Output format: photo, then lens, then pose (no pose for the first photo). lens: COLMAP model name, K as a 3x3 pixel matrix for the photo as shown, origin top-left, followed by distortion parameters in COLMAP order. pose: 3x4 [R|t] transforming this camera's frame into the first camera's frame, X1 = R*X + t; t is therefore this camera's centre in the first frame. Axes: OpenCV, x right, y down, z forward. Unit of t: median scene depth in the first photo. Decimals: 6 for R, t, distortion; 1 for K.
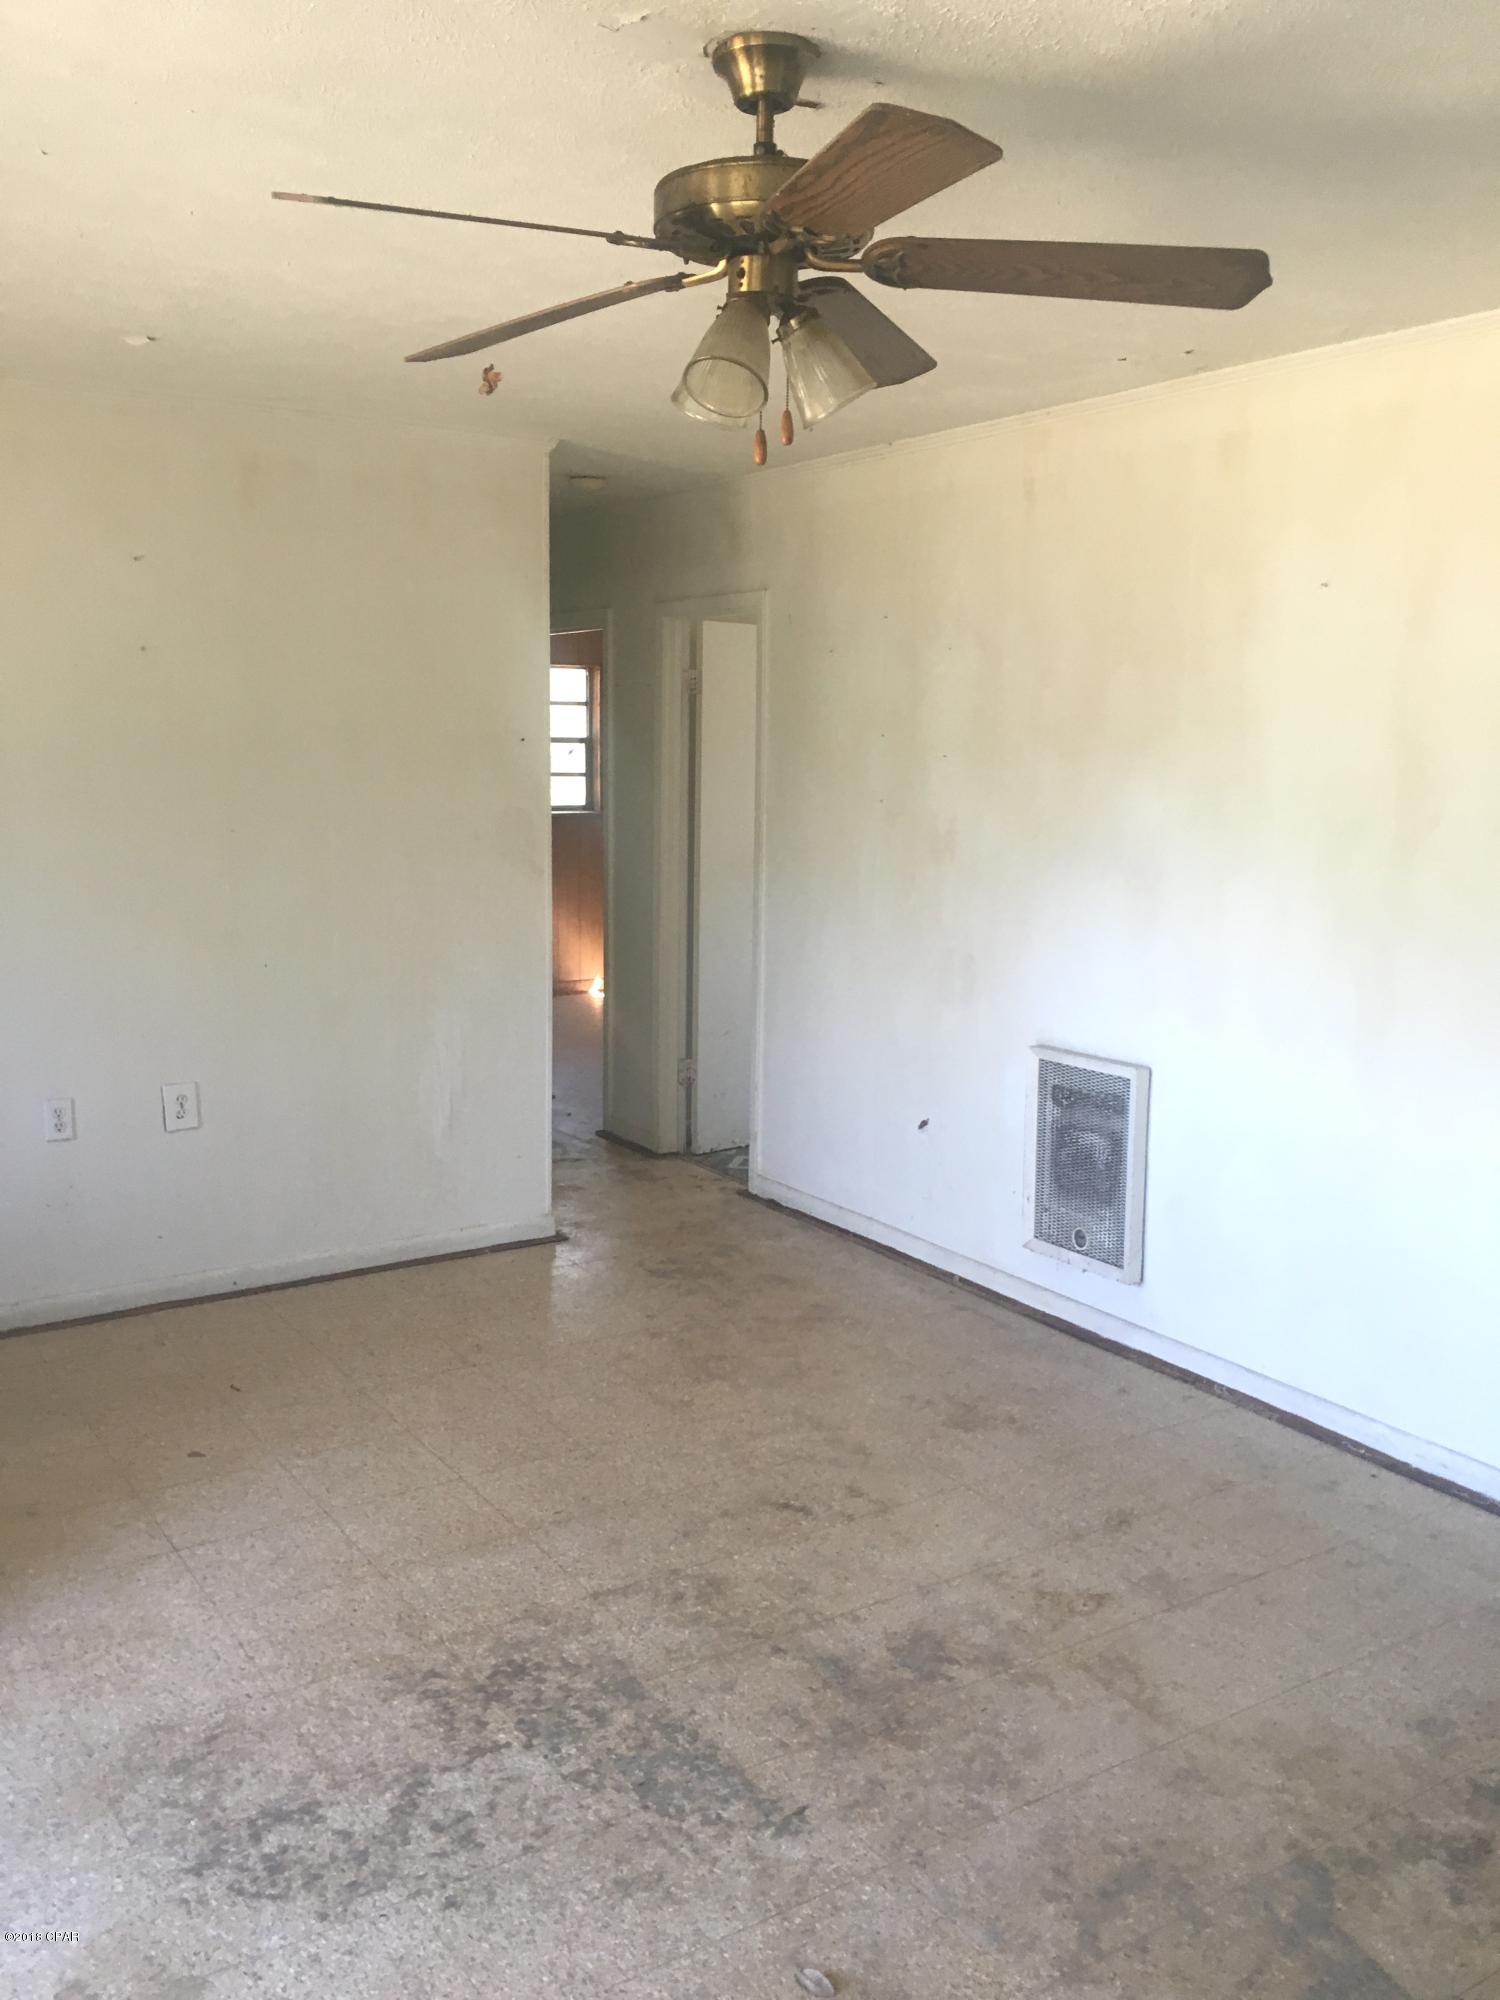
lens RADIAL K [[1687.9, 0, 750.7], [0, 1687.9, 999.2], [0, 0, 1]] dist [0.014110, 0.001481]
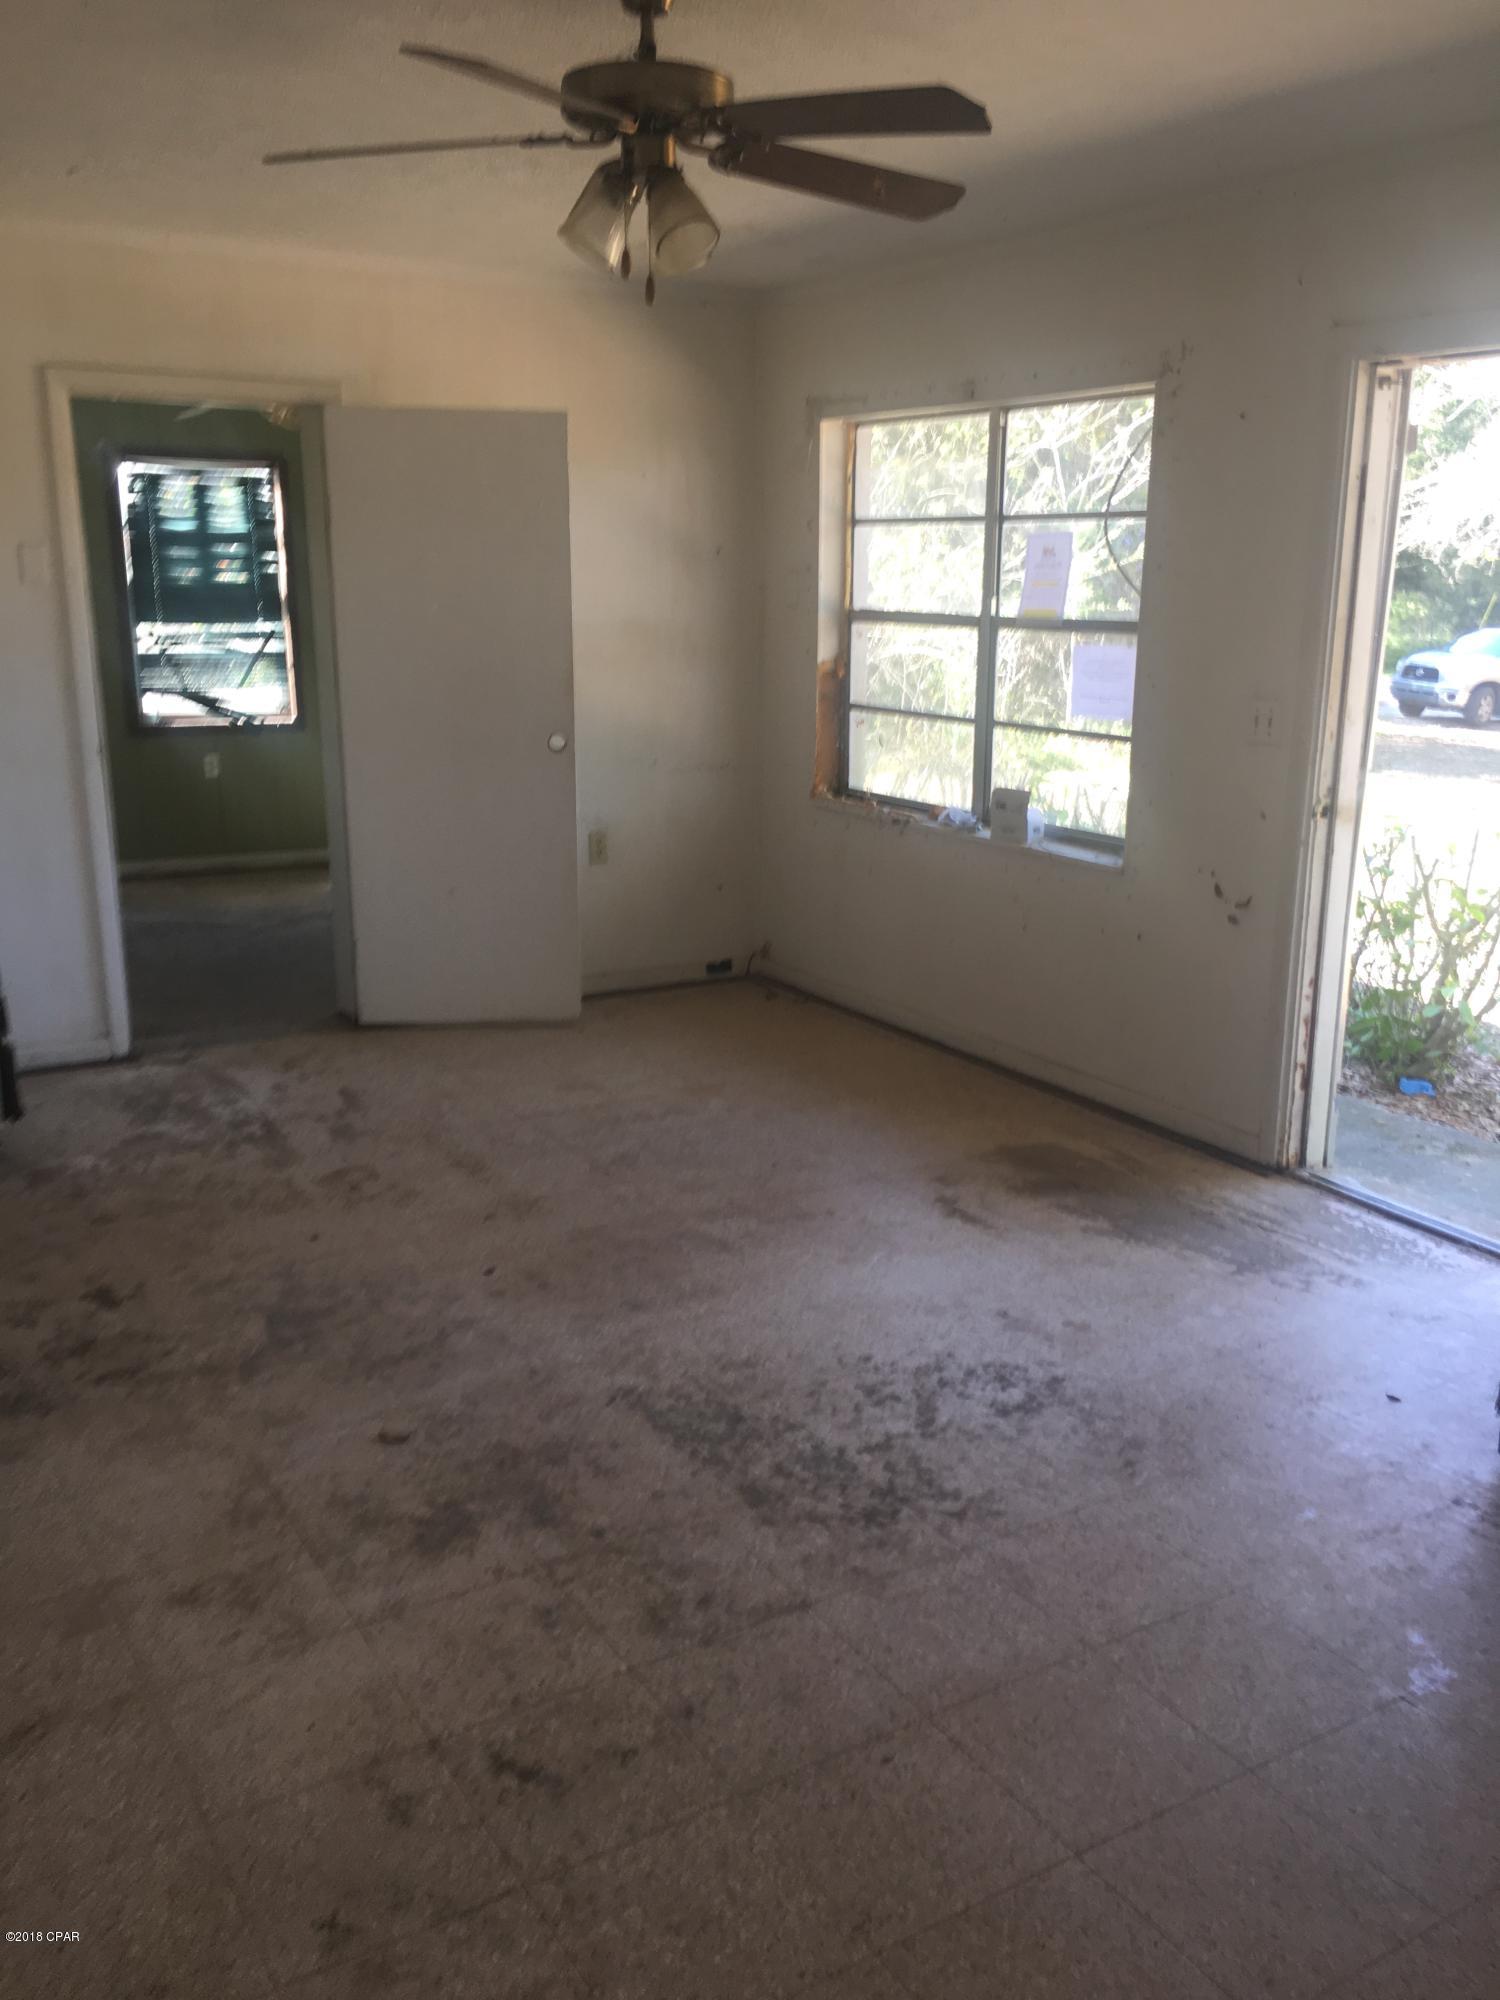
lens RADIAL K [[1687.9, 0, 750.0], [0, 1687.9, 999.0], [0, 0, 1]] dist [0.014110, 0.001481]
pose [[-0.999266, -0.026919, 0.027273, -0.091404], [-0.013942, 0.918326, 0.395579, -0.273008], [-0.035694, 0.394908, -0.918027, 1.876000]]
